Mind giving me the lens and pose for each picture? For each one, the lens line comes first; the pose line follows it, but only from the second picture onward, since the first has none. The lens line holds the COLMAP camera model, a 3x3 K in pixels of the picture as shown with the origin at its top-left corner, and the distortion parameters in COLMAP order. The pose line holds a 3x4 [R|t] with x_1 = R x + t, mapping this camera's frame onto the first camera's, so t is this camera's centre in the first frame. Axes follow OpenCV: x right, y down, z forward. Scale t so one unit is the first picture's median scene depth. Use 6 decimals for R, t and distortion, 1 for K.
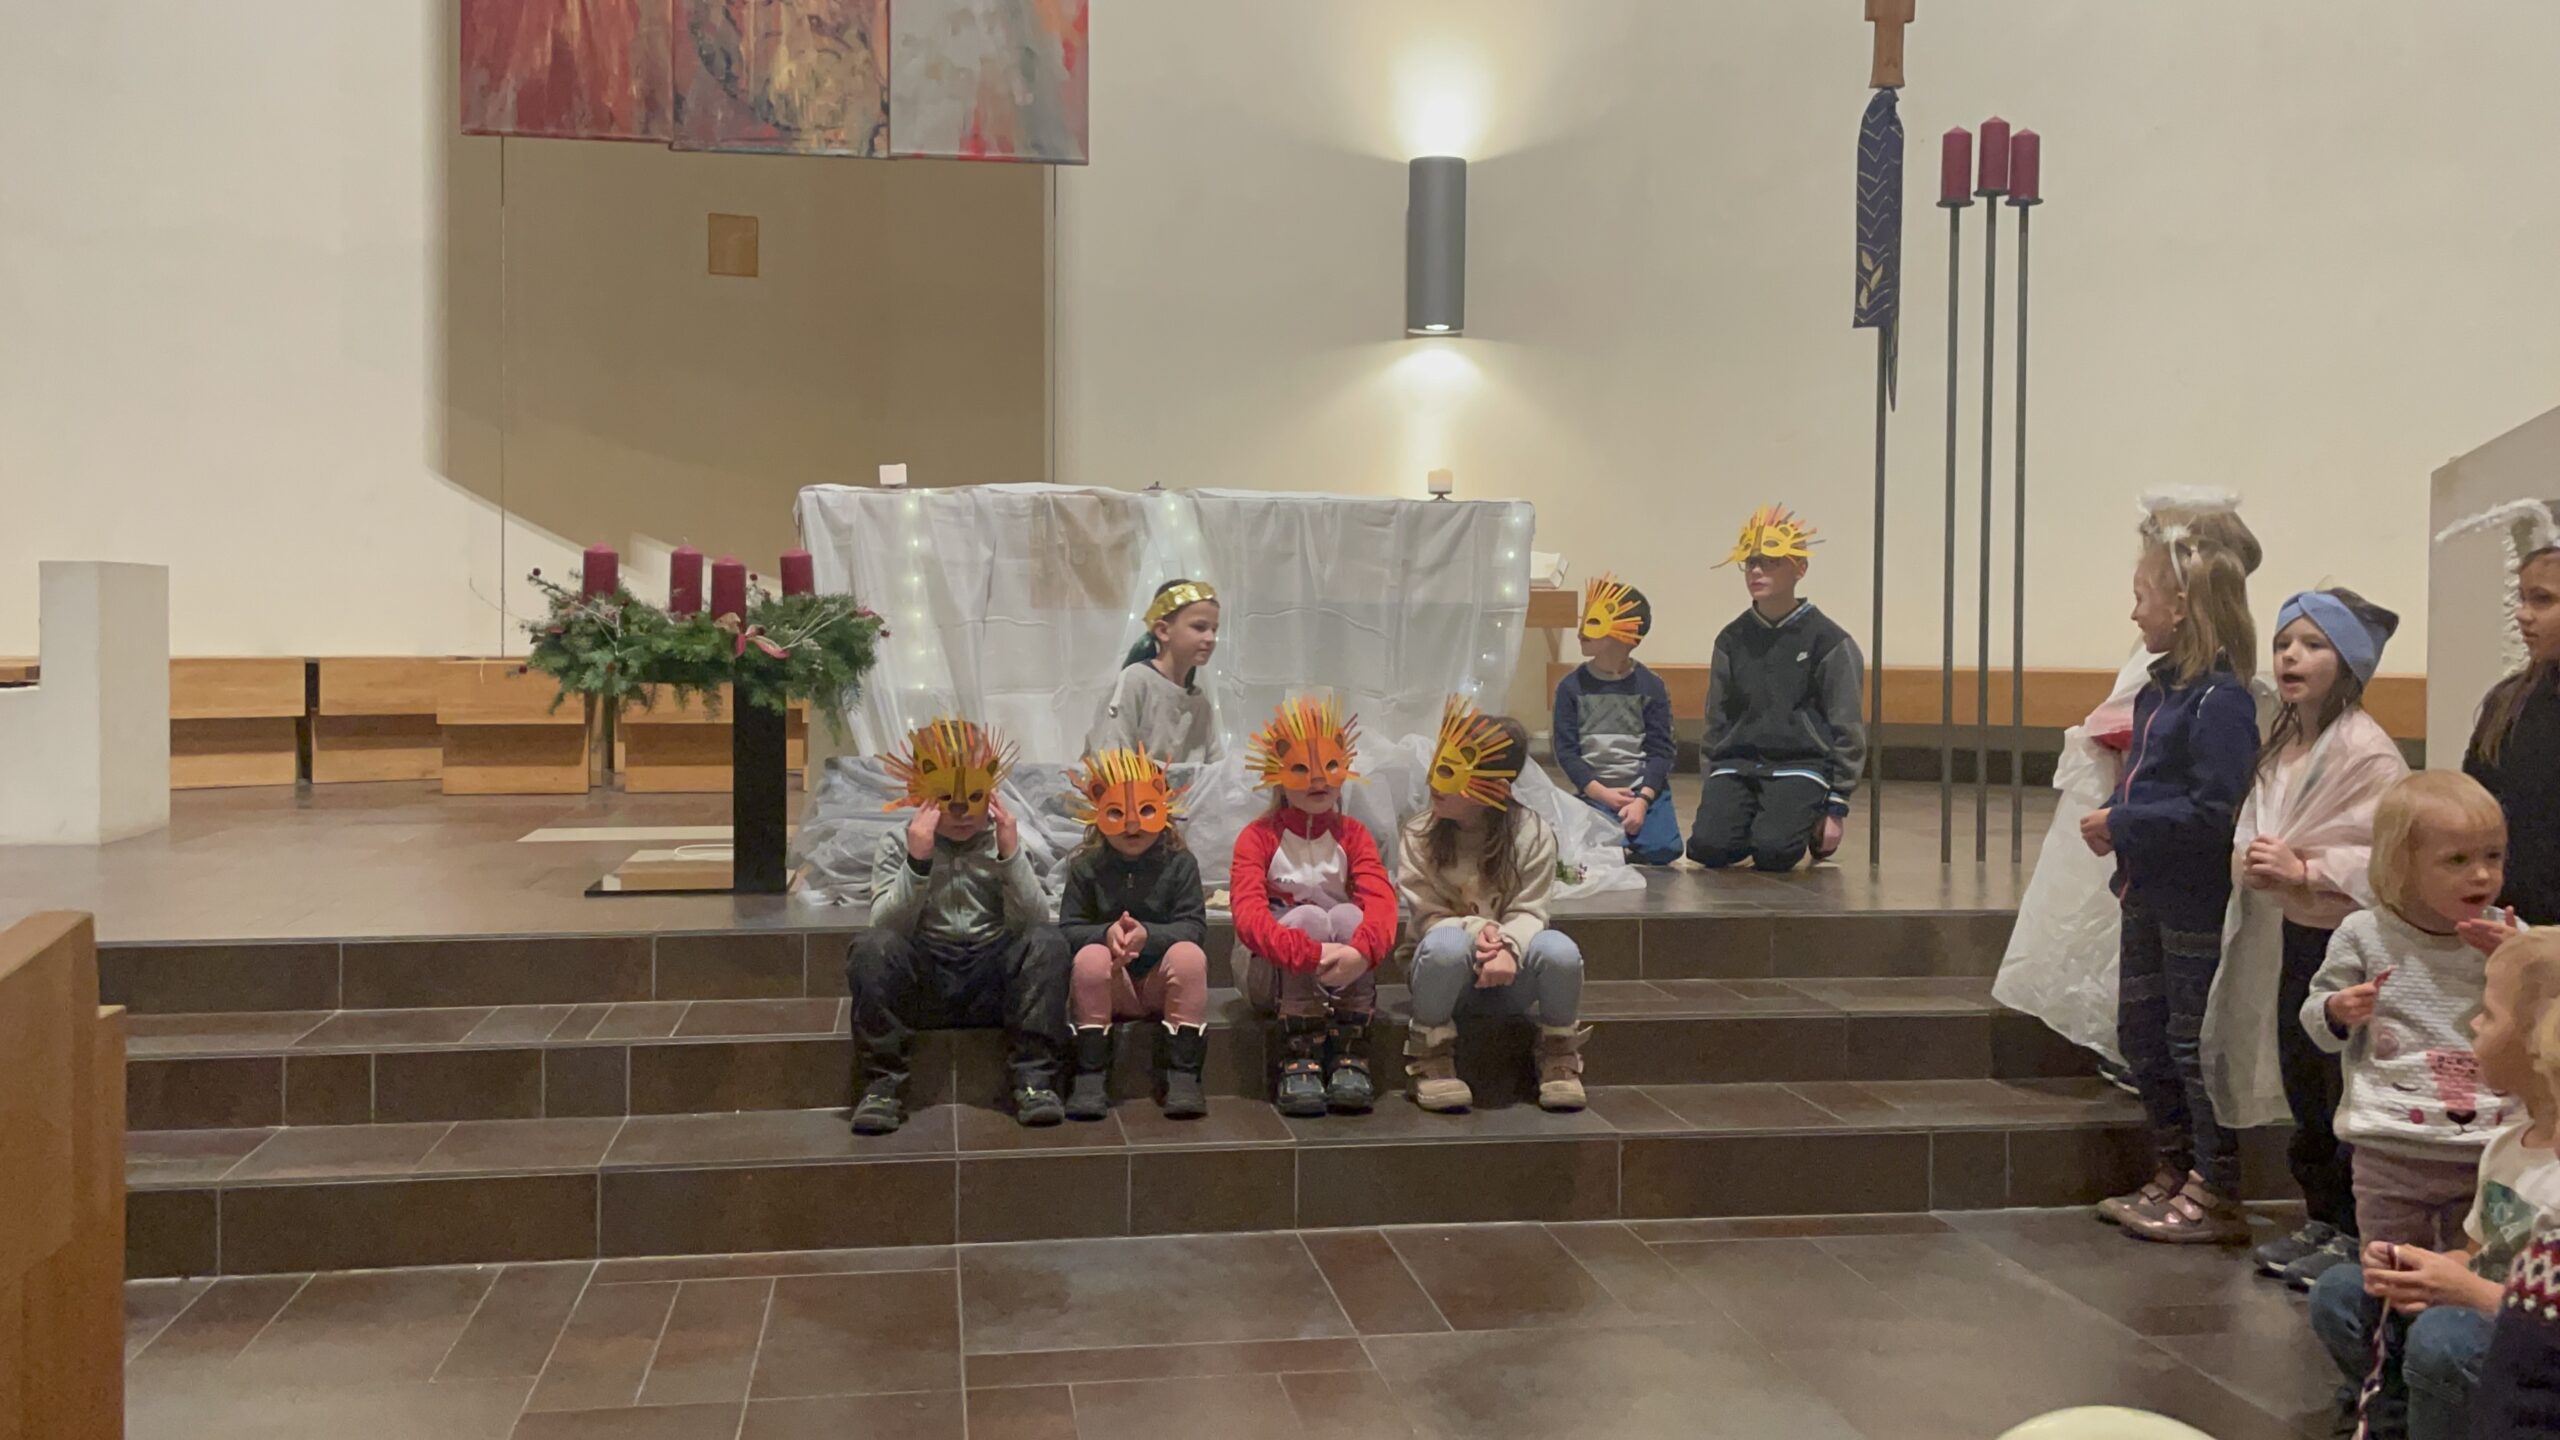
lens RADIAL K [[2263.8, 0, 1286.3], [0, 2263.8, 656.9], [0, 0, 1]] dist [0.105404, -0.148238]
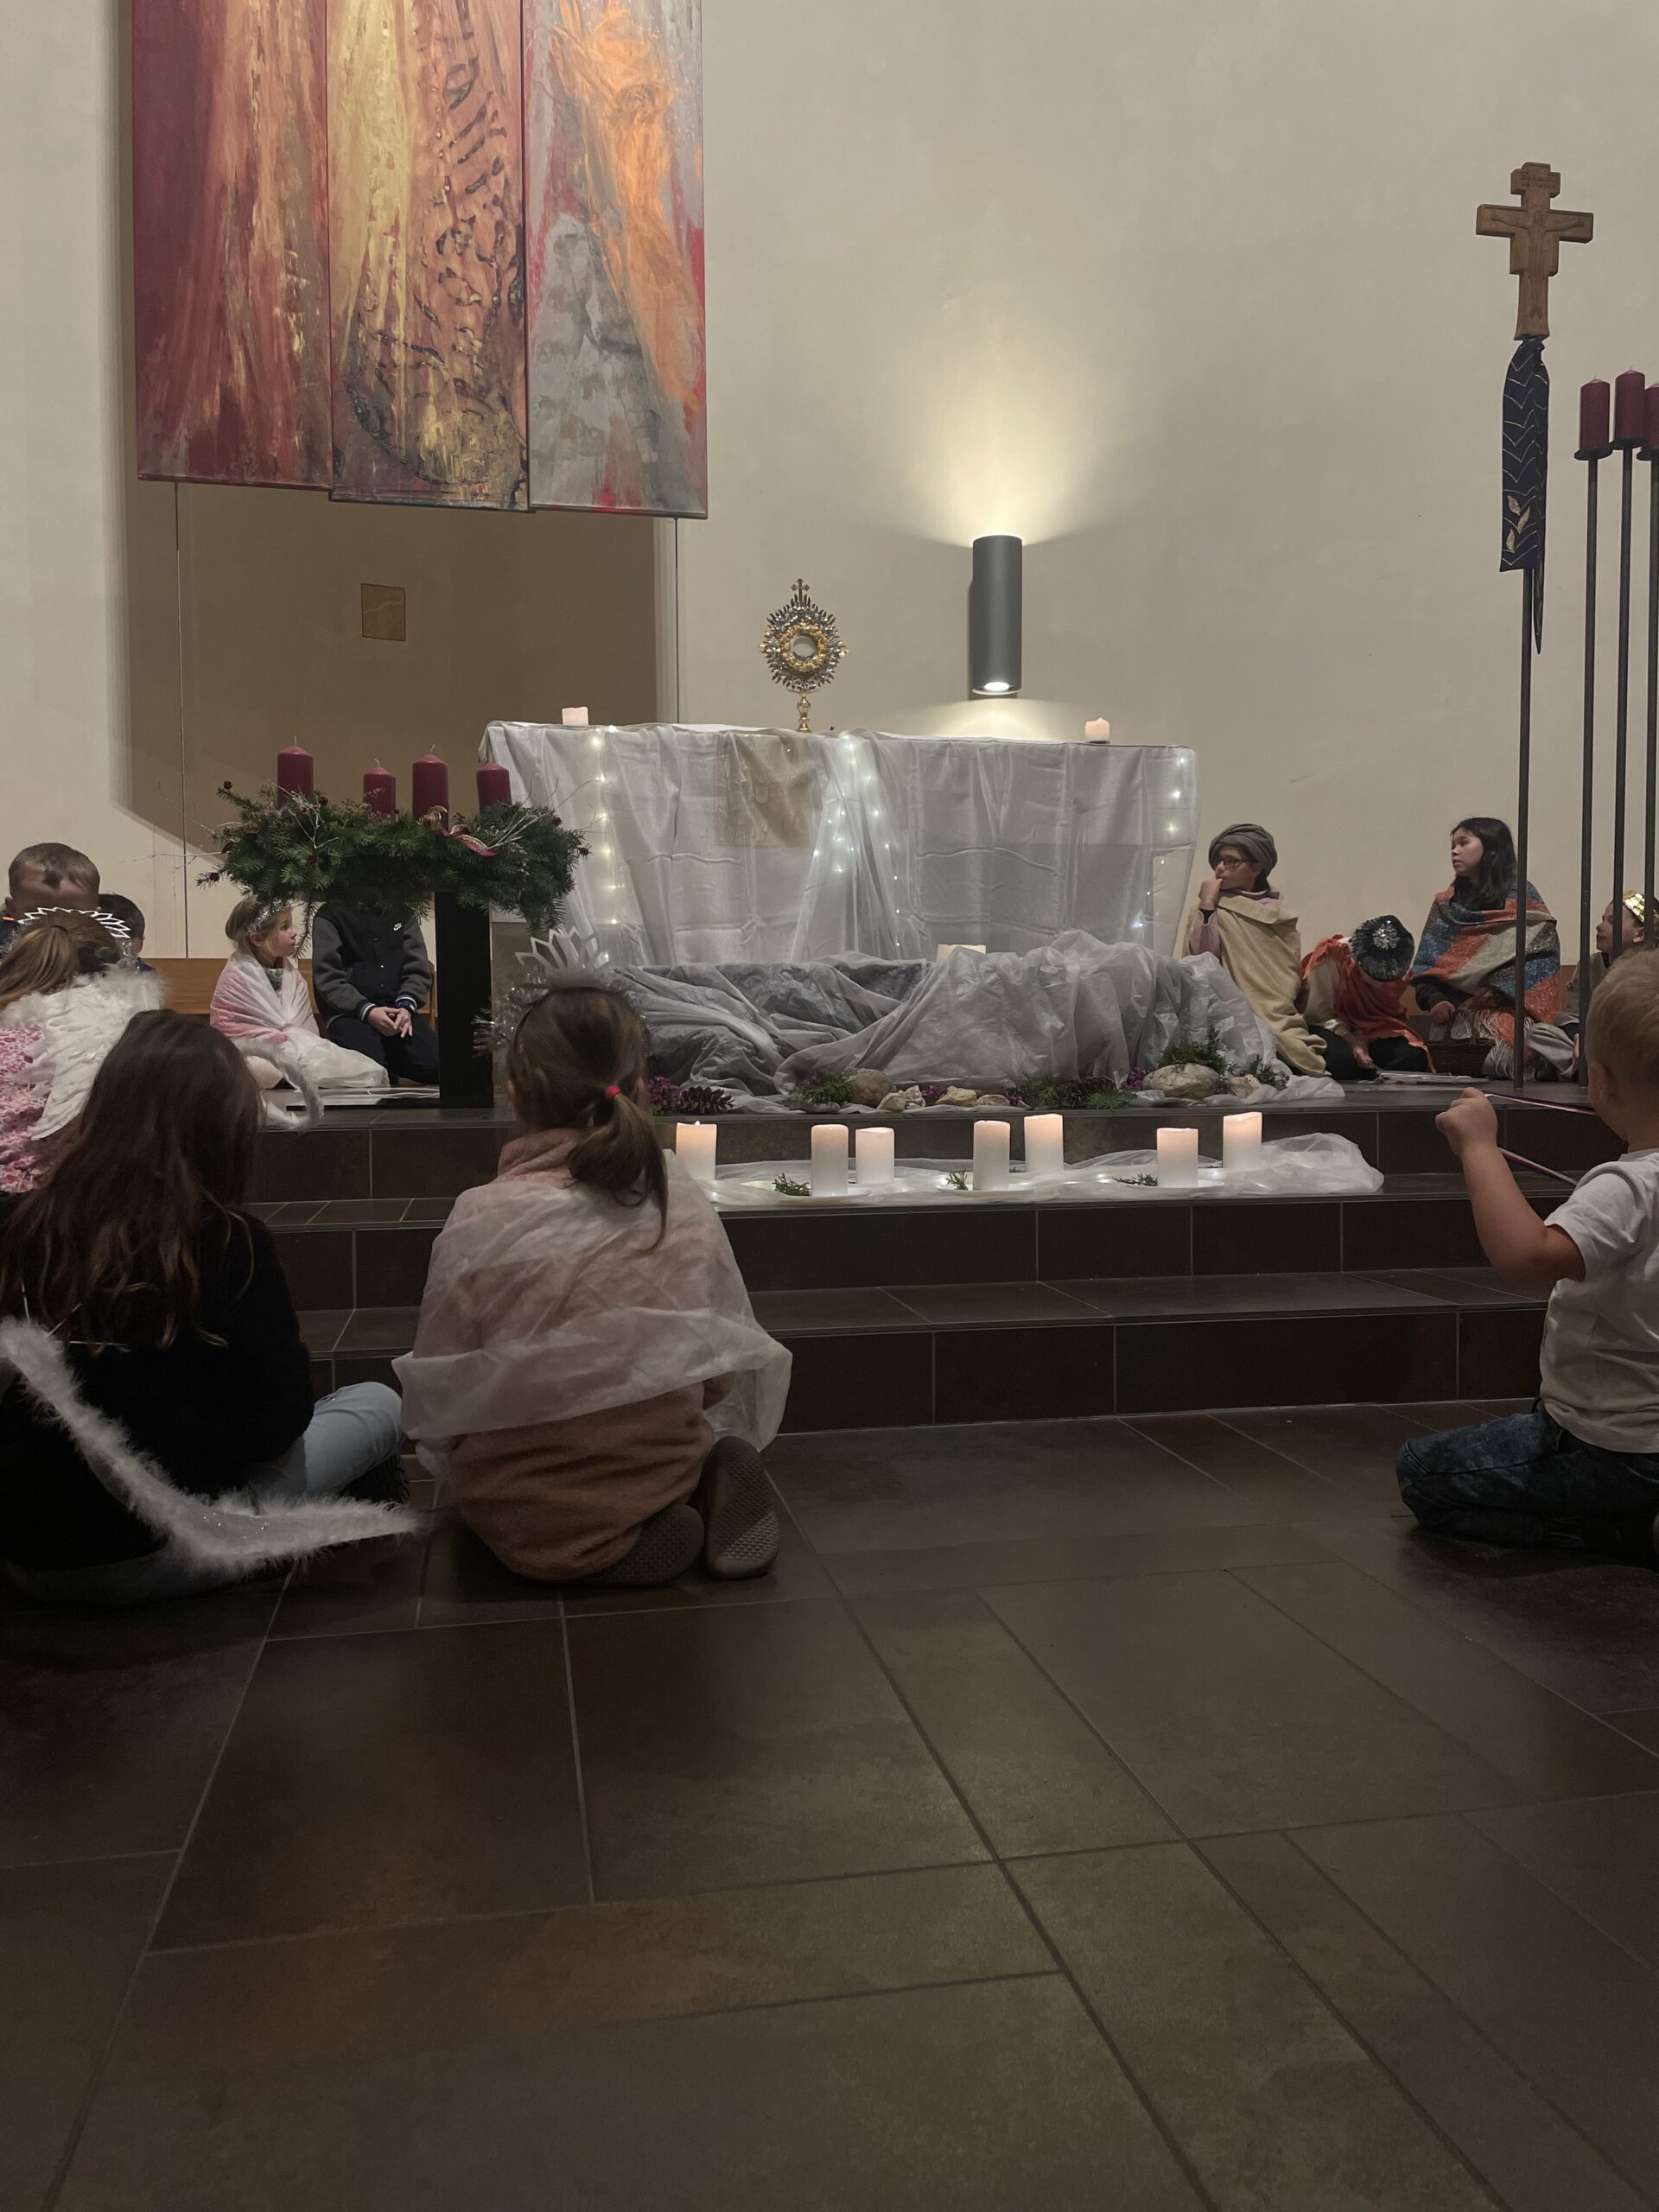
lens RADIAL K [[1679.6, 0, 845.9], [0, 1679.6, 1093.2], [0, 0, 1]] dist [0.093381, -0.113610]
pose [[0.998945, -0.014372, 0.043616, -0.086854], [0.013545, 0.999724, 0.019212, 0.074622], [-0.043880, -0.018601, 0.998864, 0.232099]]
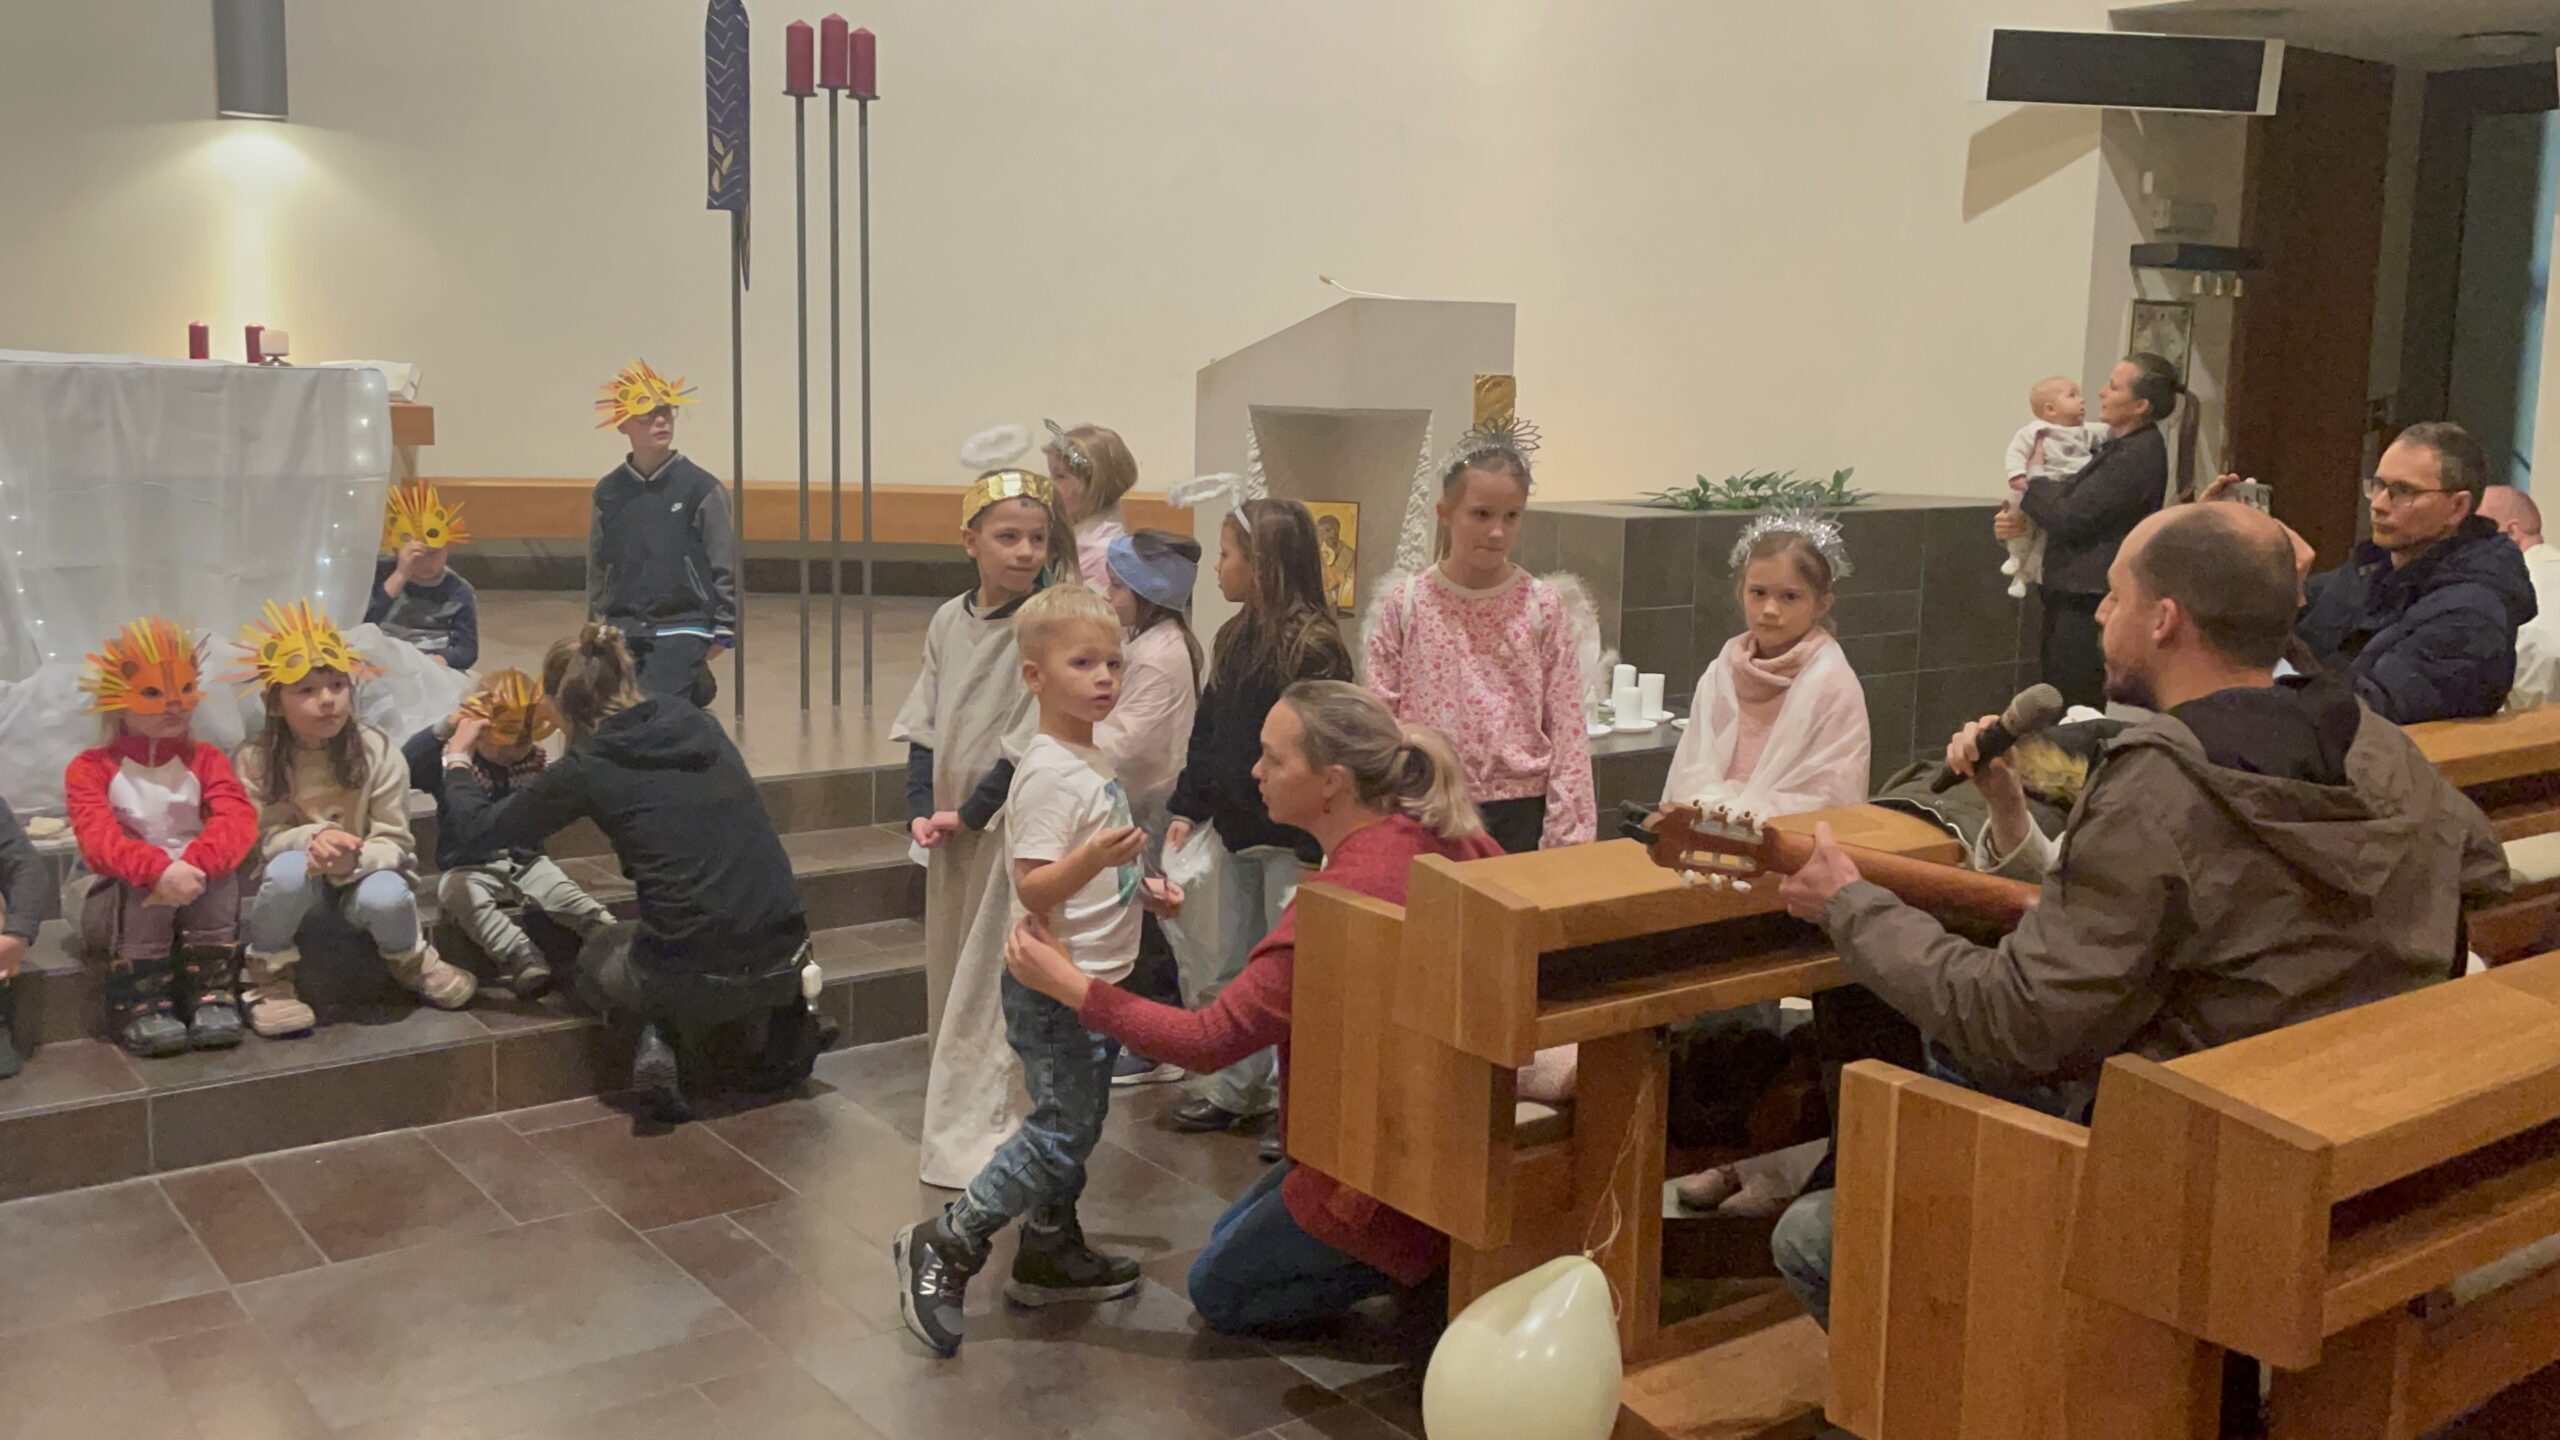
lens RADIAL K [[2263.8, 0, 1317.1], [0, 2263.8, 647.4], [0, 0, 1]] dist [0.105404, -0.148238]
pose [[0.880495, -0.045211, 0.471894, -0.008294], [-0.009438, 0.993573, 0.112803, -0.065433], [-0.473961, -0.103776, 0.874409, -0.067224]]
